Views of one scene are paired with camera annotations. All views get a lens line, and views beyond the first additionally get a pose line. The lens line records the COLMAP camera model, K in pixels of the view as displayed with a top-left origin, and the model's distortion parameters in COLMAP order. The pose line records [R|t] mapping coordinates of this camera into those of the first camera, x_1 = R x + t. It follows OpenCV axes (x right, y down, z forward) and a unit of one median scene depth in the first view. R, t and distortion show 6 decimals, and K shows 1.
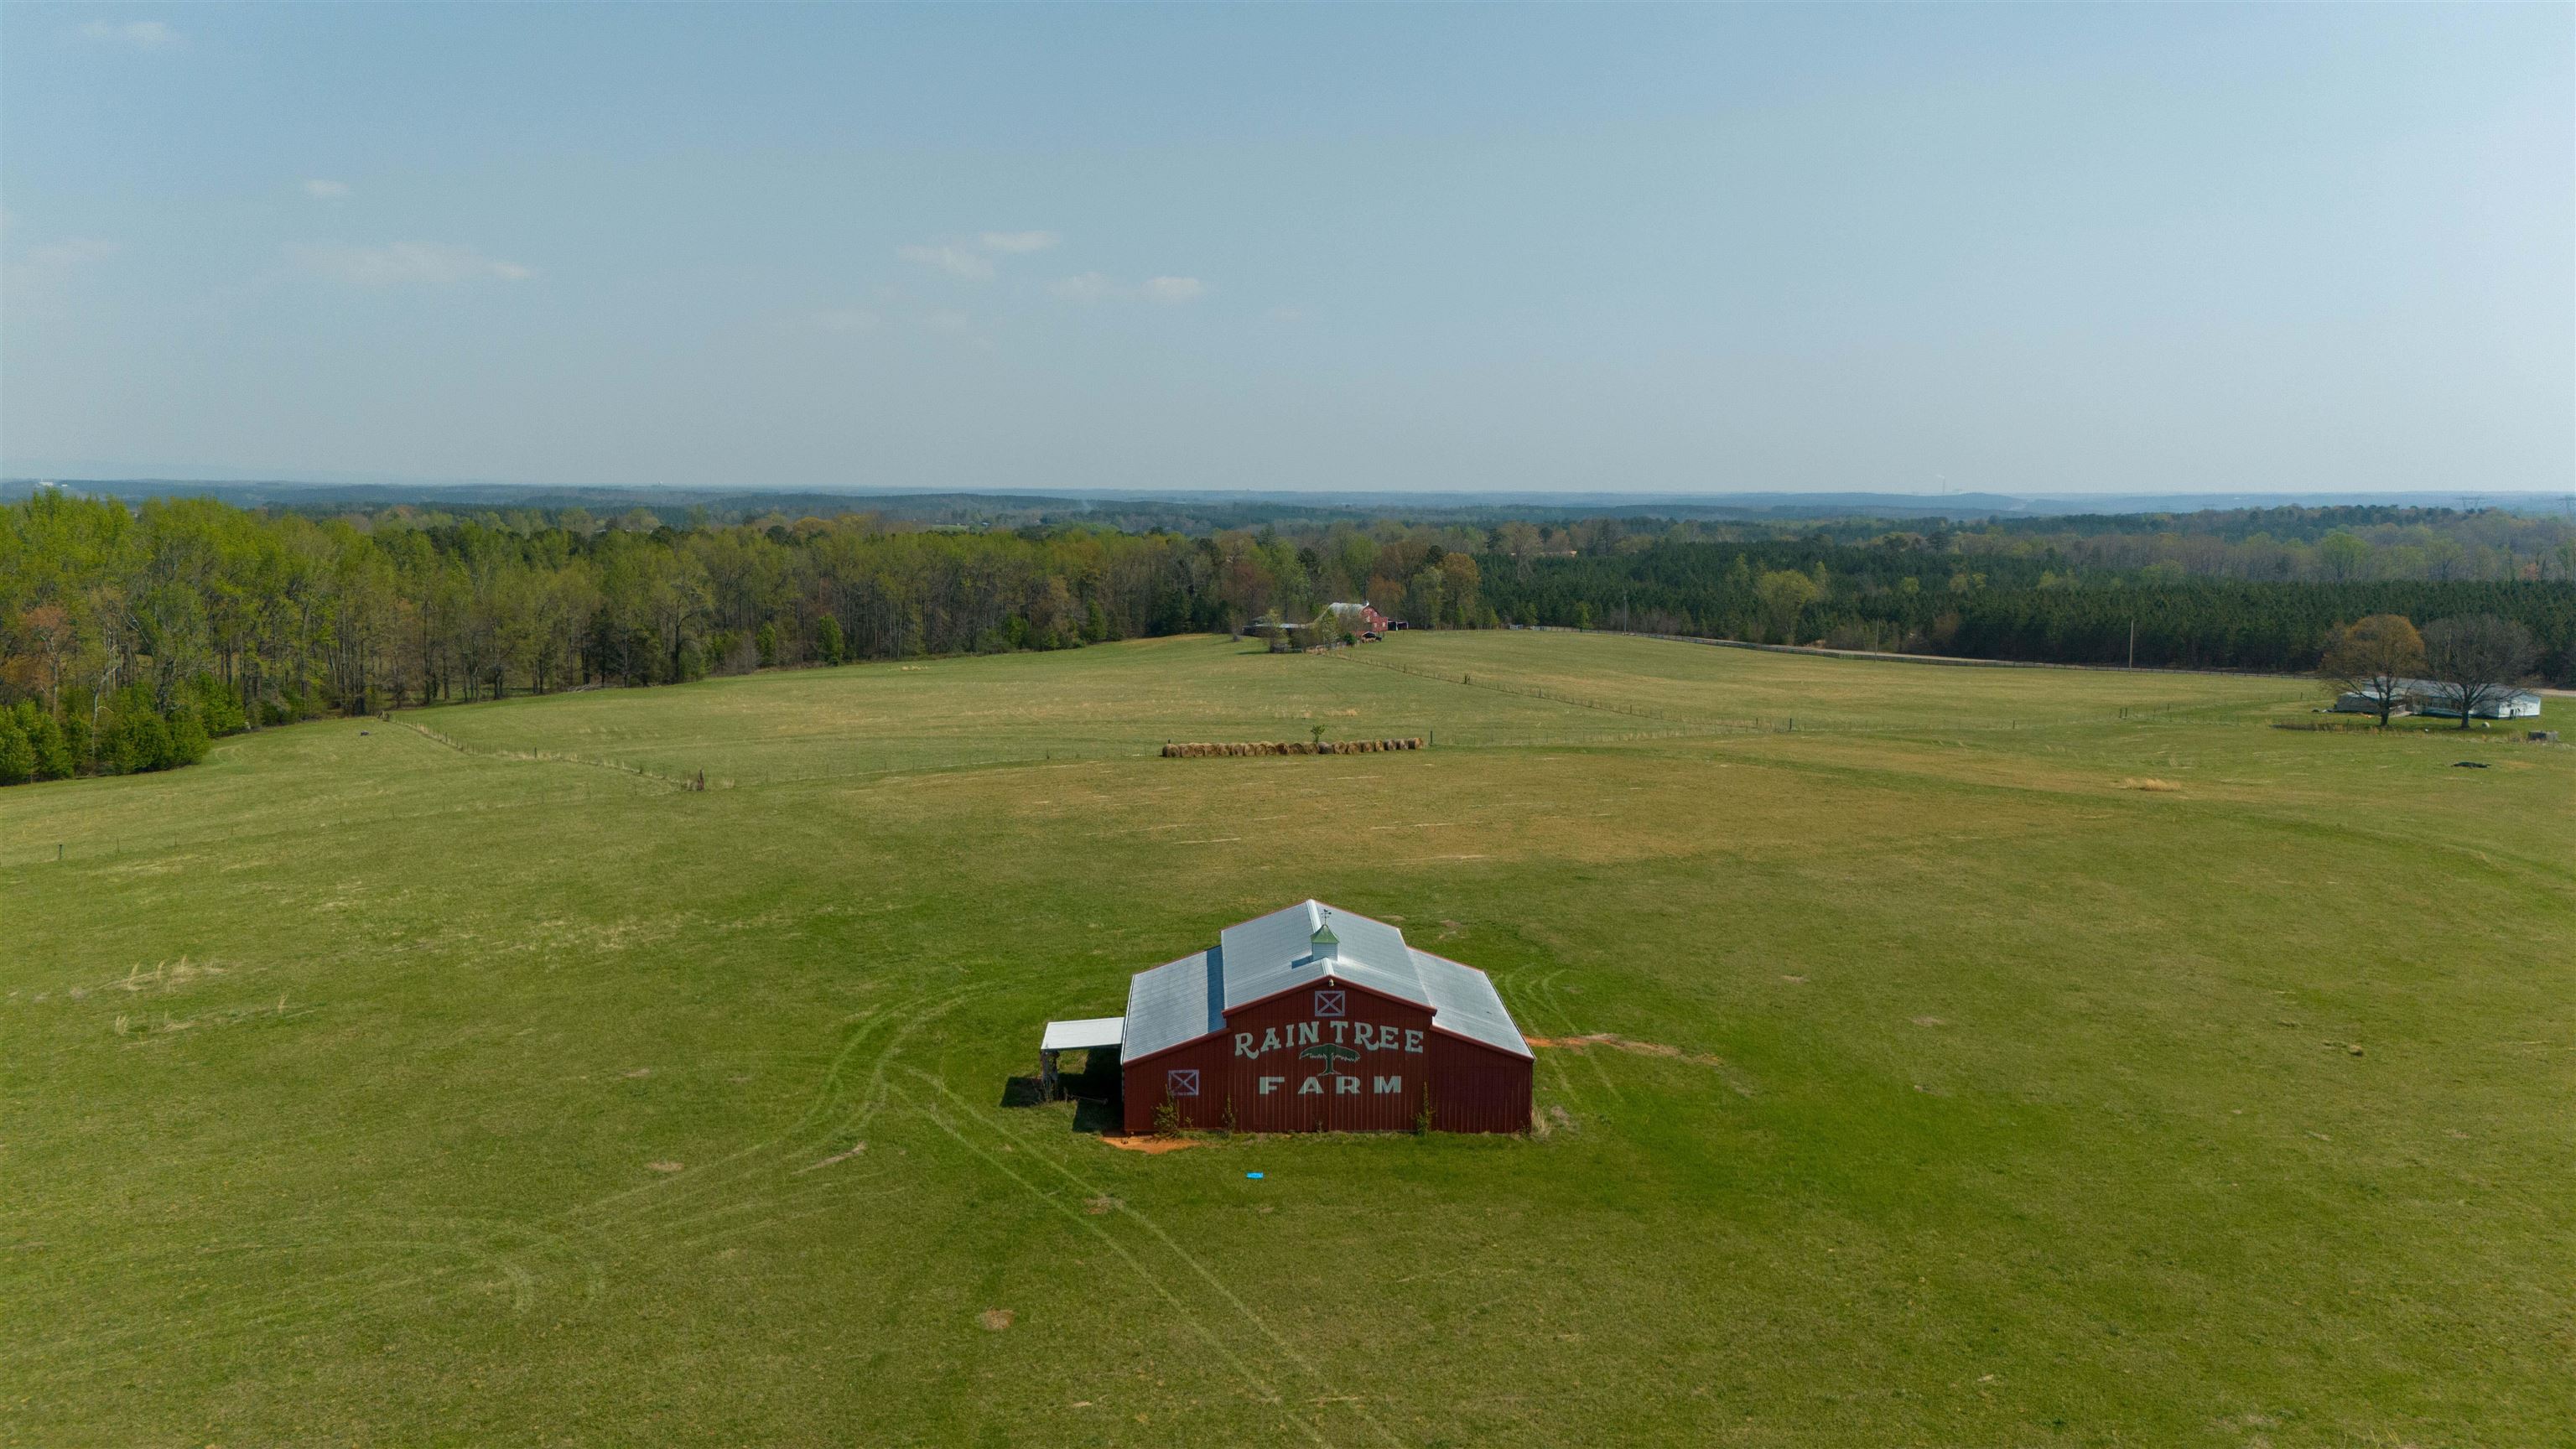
lens RADIAL K [[1884.8, 0, 1288.0], [0, 1884.8, 724.5], [0, 0, 1]] dist [0.123080, -0.187066]
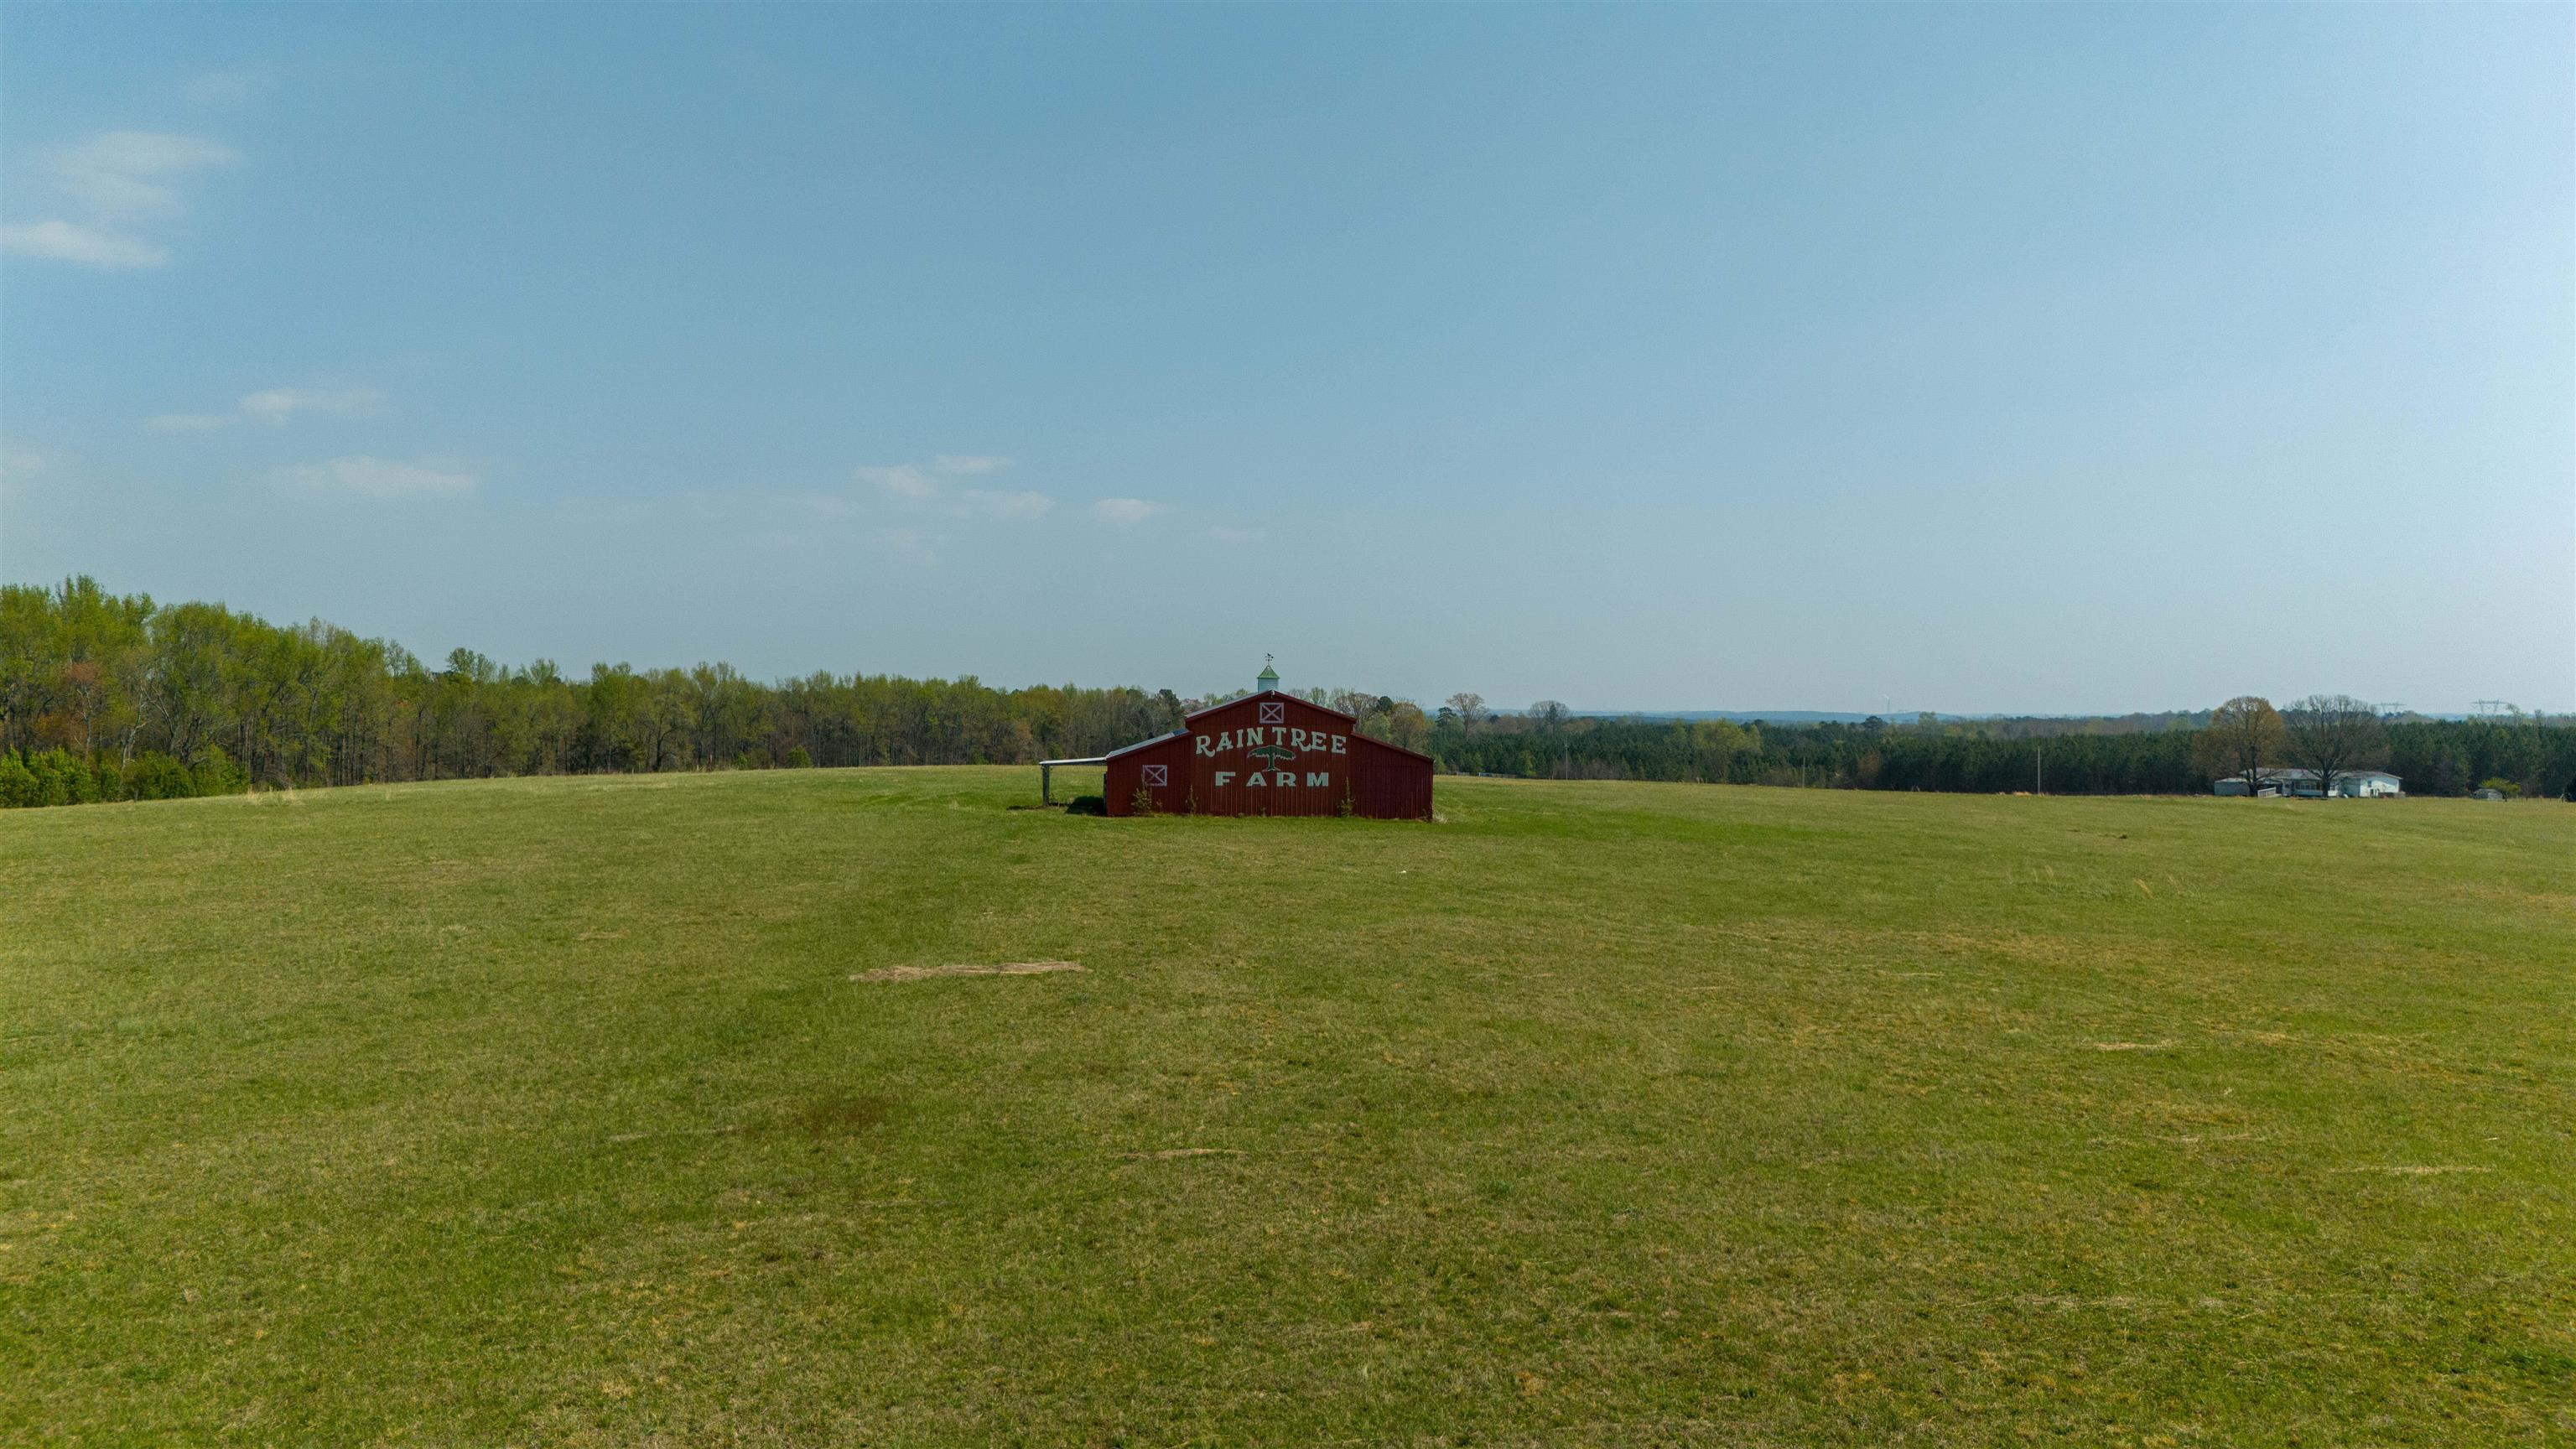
lens RADIAL K [[1884.8, 0, 1288.0], [0, 1884.8, 724.5], [0, 0, 1]] dist [0.123080, -0.187066]
pose [[0.999732, 0.002601, 0.023009, 0.001301], [0.000060, 0.993378, -0.114889, 0.094005], [-0.023155, 0.114860, 0.993112, -0.076865]]
